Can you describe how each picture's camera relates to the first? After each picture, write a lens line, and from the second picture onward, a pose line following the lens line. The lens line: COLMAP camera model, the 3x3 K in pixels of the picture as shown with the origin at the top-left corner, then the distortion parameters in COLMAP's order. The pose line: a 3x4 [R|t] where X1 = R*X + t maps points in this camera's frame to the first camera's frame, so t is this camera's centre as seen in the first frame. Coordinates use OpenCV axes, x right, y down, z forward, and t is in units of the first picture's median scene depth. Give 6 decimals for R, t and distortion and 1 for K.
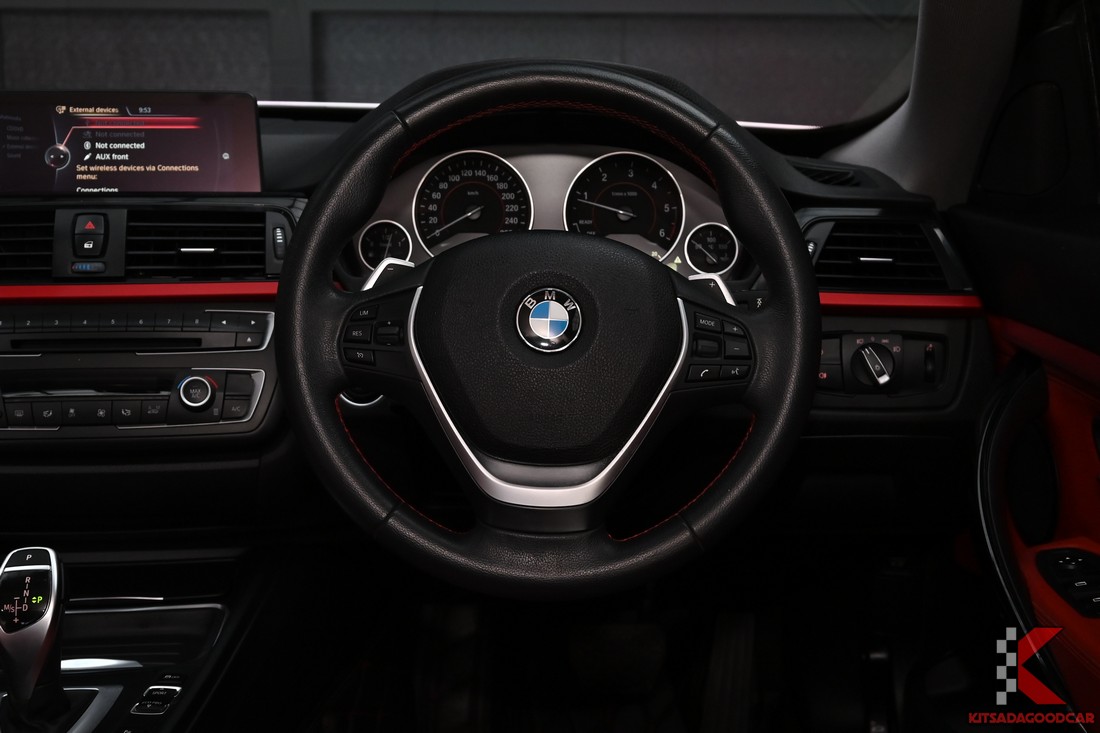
lens RADIAL K [[1570.3, 0, 550.0], [0, 1570.3, 366.5], [0, 0, 1]] dist [0.009317, 0.015668]
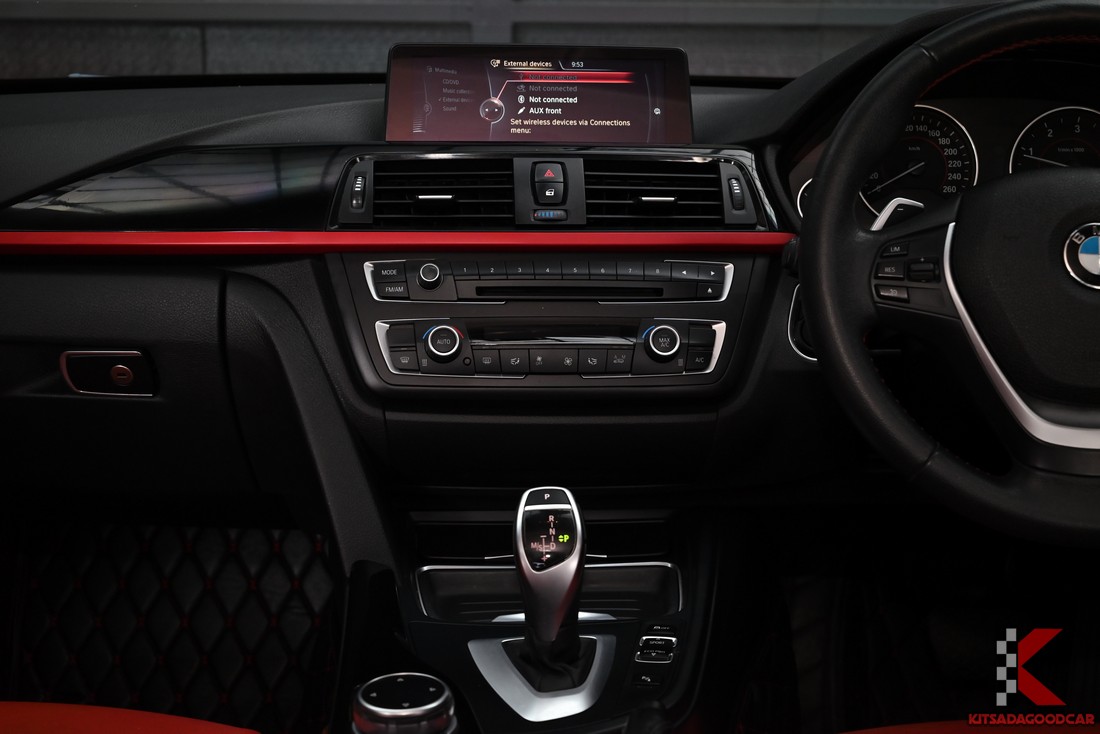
lens RADIAL K [[1556.7, 0, 550.0], [0, 1556.7, 367.0], [0, 0, 1]] dist [0.003696, 0.014459]
pose [[0.999169, 0.010064, -0.039502, -0.247586], [-0.011034, 0.999641, -0.024421, 0.054534], [0.039242, 0.024837, 0.998921, 0.025648]]
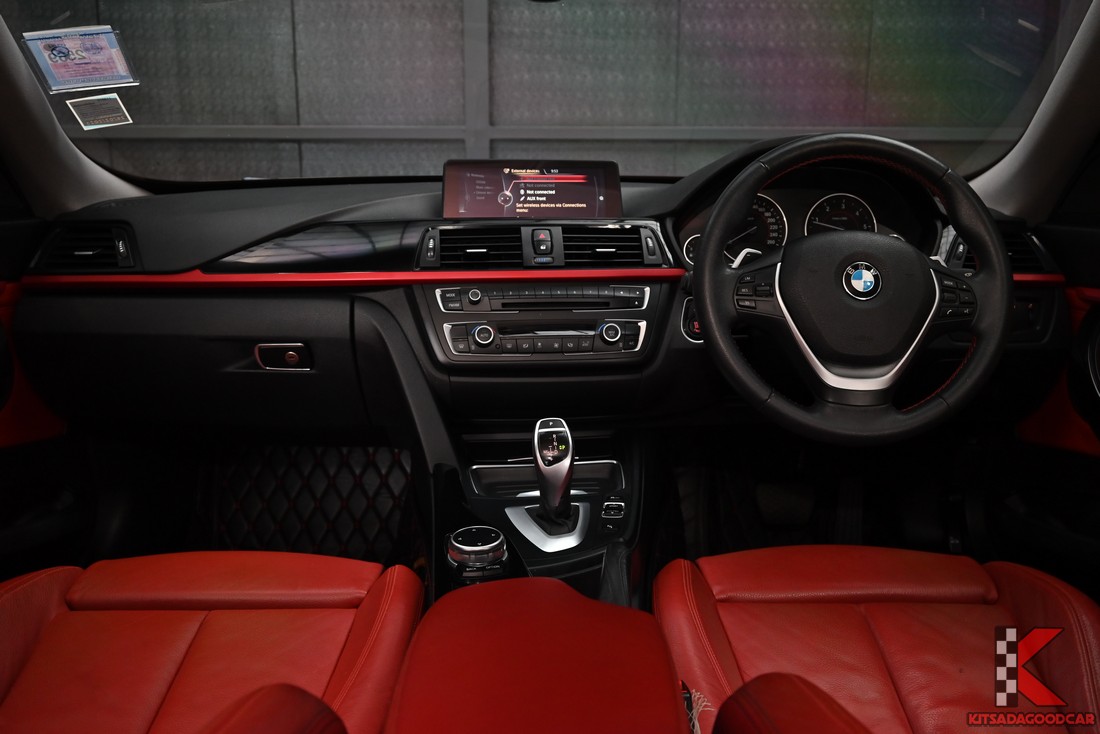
lens RADIAL K [[952.2, 0, 550.0], [0, 952.2, 367.0], [0, 0, 1]] dist [0.002828, 0.001833]
pose [[0.999906, -0.007480, 0.011494, -0.291543], [0.007509, 0.999969, -0.002432, 0.052950], [-0.011476, 0.002518, 0.999931, -0.025244]]
